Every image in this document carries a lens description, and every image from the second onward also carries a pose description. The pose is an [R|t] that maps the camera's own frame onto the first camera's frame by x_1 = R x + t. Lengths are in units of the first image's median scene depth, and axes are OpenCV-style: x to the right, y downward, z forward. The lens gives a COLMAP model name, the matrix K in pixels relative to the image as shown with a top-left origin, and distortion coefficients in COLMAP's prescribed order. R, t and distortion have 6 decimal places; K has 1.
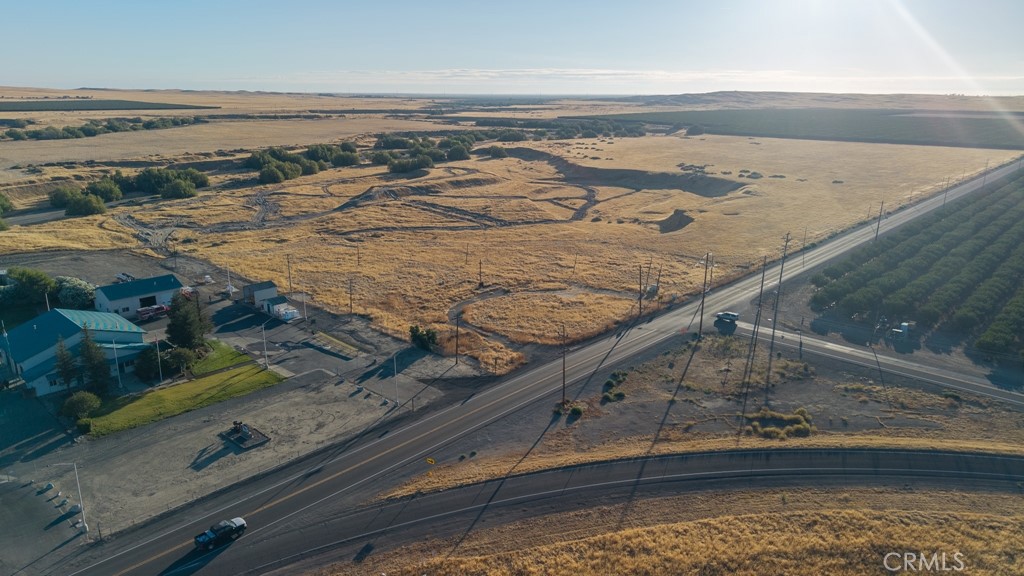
lens RADIAL K [[681.6, 0, 507.8], [0, 681.6, 291.1], [0, 0, 1]] dist [0.043762, -0.050233]
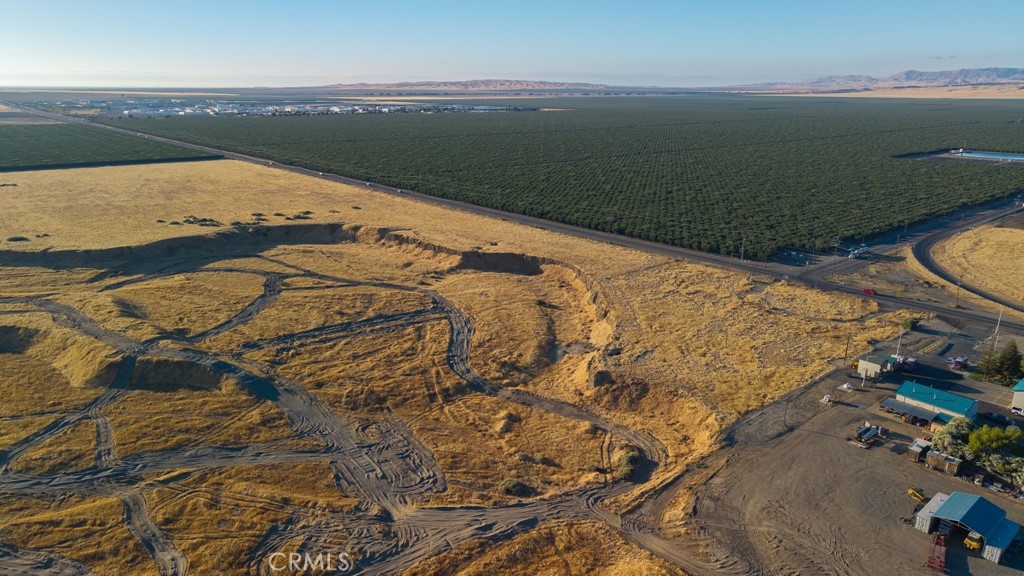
lens RADIAL K [[681.6, 0, 507.4], [0, 681.6, 282.4], [0, 0, 1]] dist [0.043762, -0.050233]
pose [[0.112534, -0.281140, 0.953046, -1.615393], [0.274938, 0.930501, 0.242025, -0.629523], [-0.954853, 0.234793, 0.182010, 1.429136]]
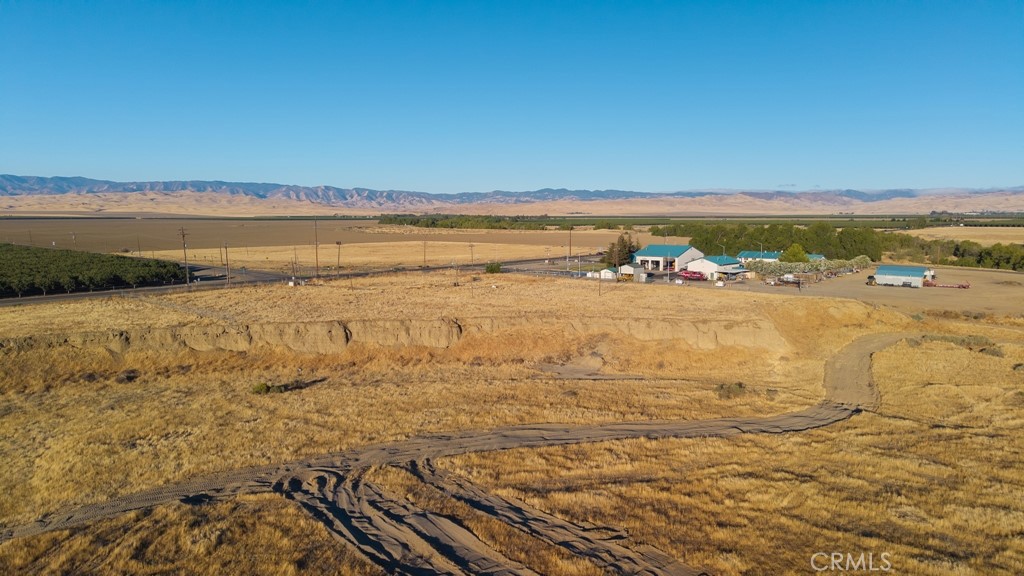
lens RADIAL K [[681.6, 0, 509.8], [0, 681.6, 285.1], [0, 0, 1]] dist [0.043762, -0.050233]
pose [[-0.999821, -0.004479, -0.018374, -0.118275], [-0.011095, 0.925690, 0.378119, -0.470393], [0.015315, 0.378256, -0.925574, 2.279989]]
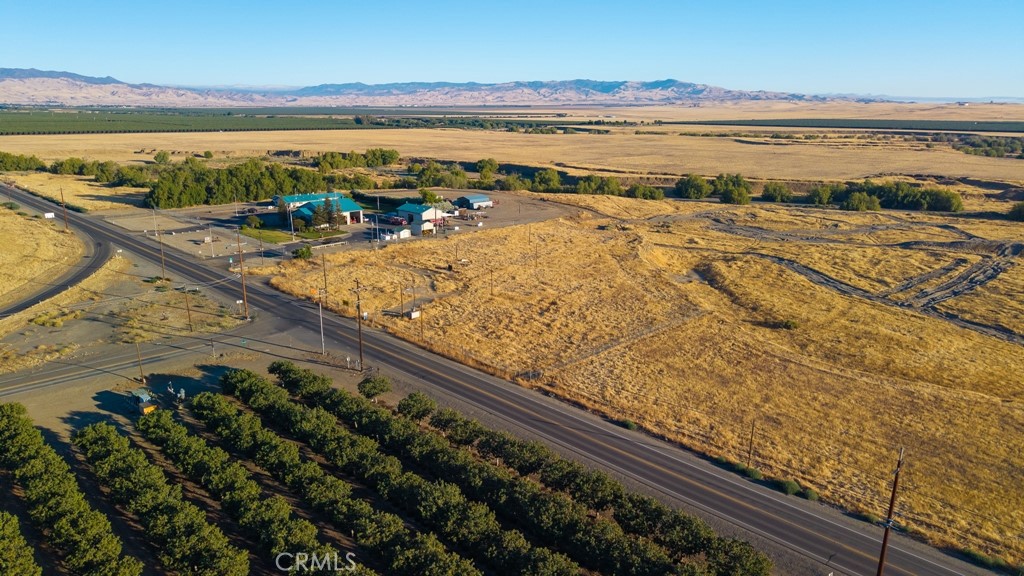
lens RADIAL K [[681.6, 0, 509.0], [0, 681.6, 292.1], [0, 0, 1]] dist [0.043762, -0.050233]
pose [[-0.033799, 0.253488, -0.966748, 1.134156], [-0.287613, 0.923914, 0.252312, -0.306426], [0.957150, 0.286578, 0.041679, 1.217346]]
